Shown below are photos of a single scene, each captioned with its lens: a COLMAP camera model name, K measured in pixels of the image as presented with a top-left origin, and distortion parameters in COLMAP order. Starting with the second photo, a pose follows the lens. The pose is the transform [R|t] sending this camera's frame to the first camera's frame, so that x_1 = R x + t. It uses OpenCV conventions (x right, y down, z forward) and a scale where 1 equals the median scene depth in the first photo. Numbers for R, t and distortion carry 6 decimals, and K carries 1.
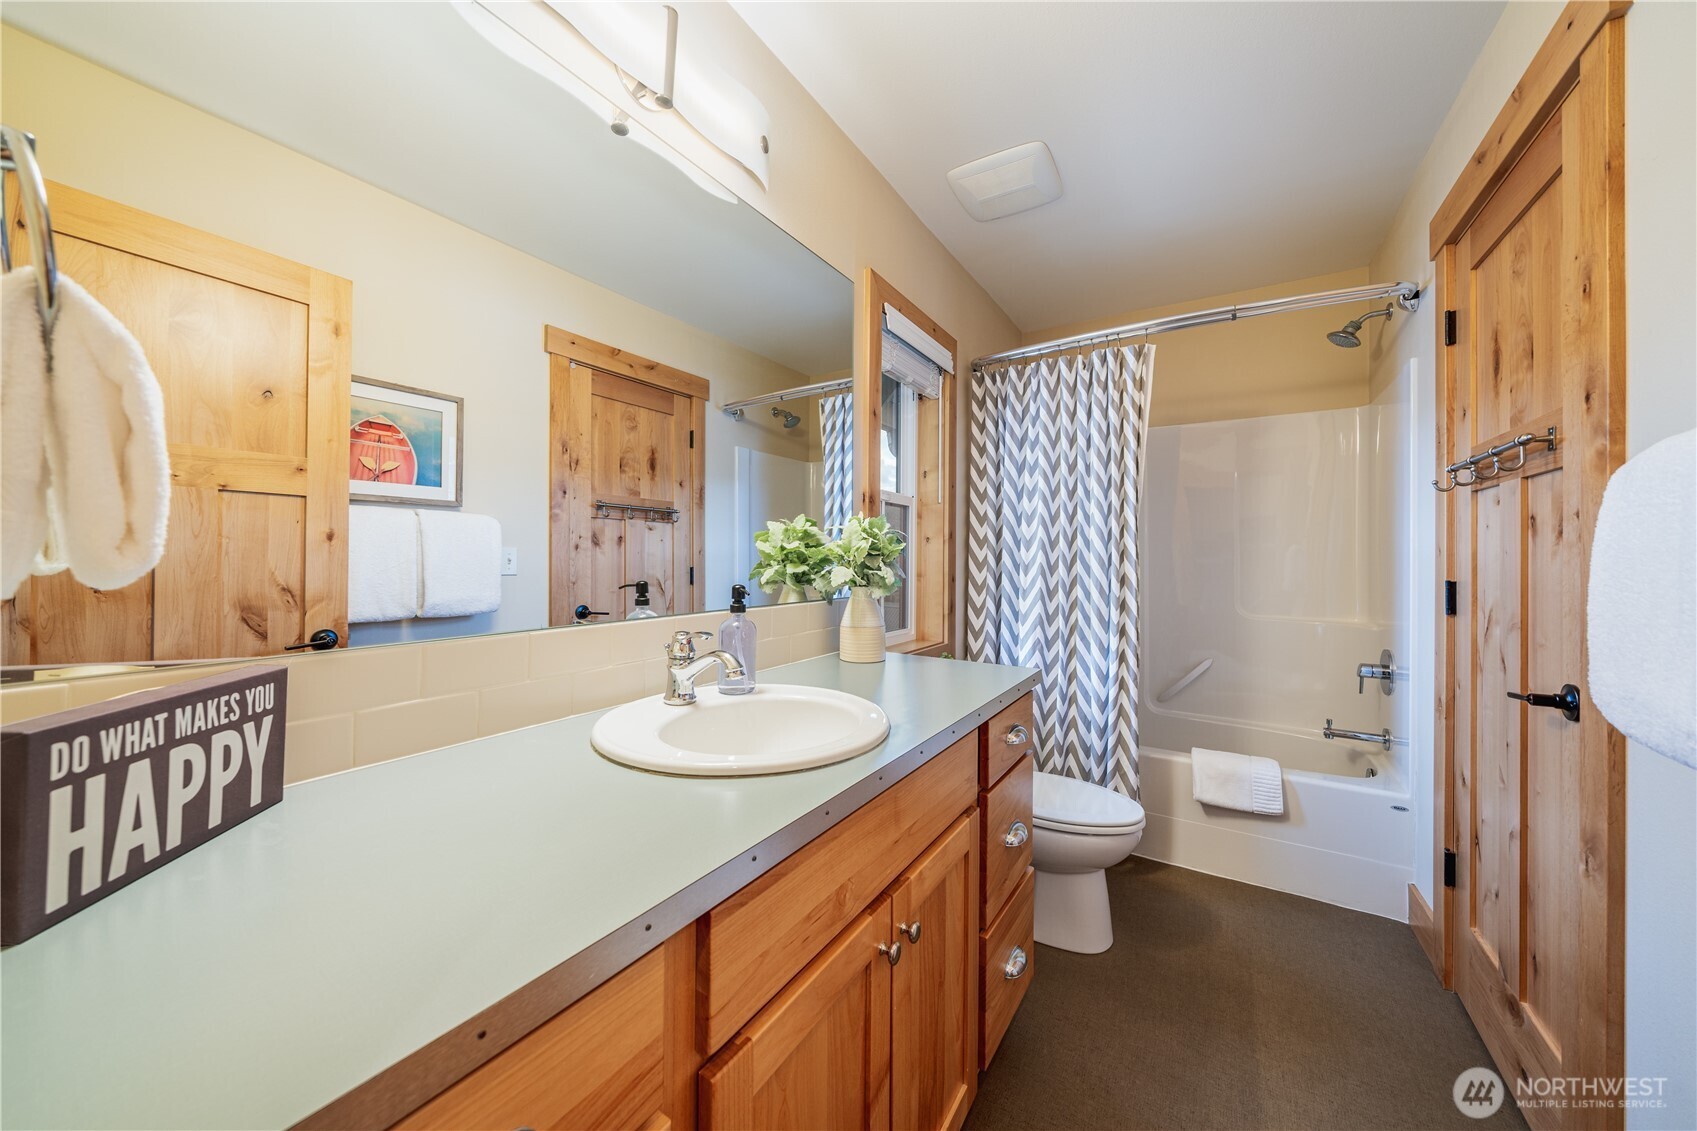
lens RADIAL K [[587.6, 0, 849.8], [0, 587.6, 557.0], [0, 0, 1]] dist [0.000803, 0.000034]
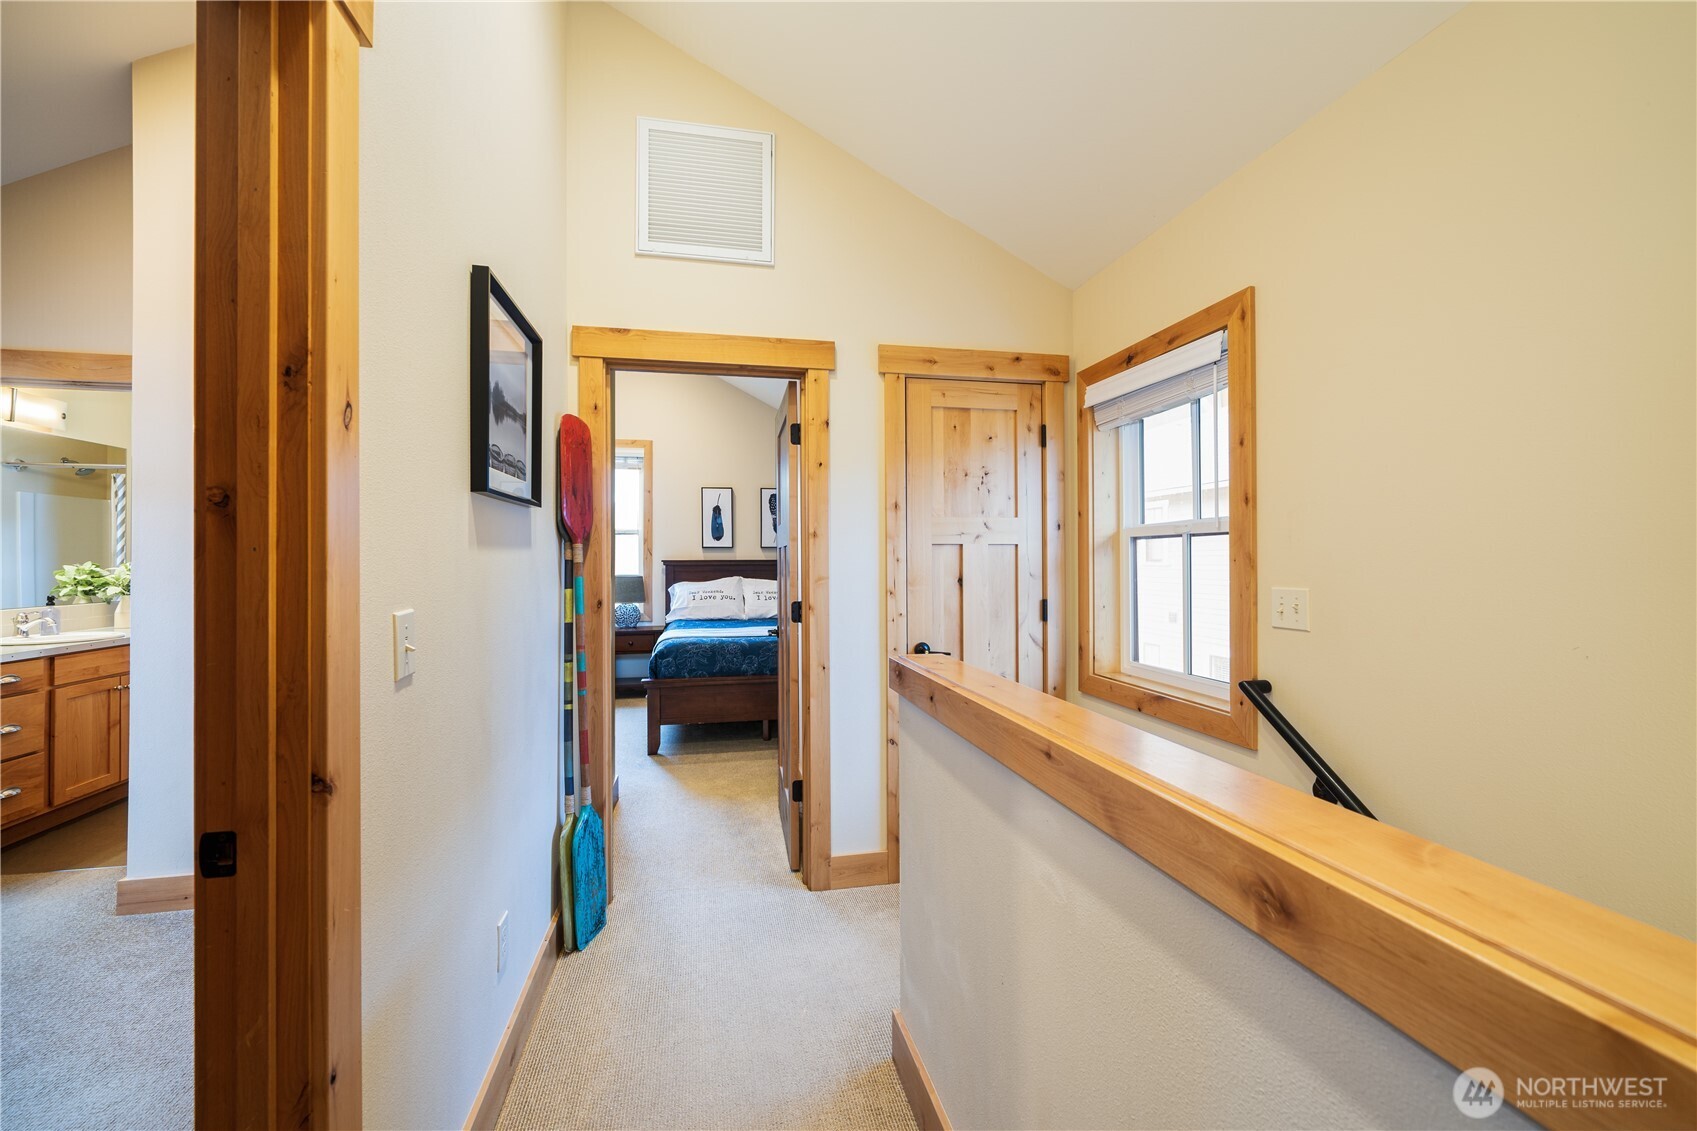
lens RADIAL K [[645.4, 0, 838.1], [0, 645.4, 555.7], [0, 0, 1]] dist [-0.002422, -0.000194]
pose [[0.724921, -0.000480, 0.688832, 0.283974], [0.003456, 0.999990, -0.002940, -0.081337], [-0.688824, 0.004511, 0.724915, -2.580559]]
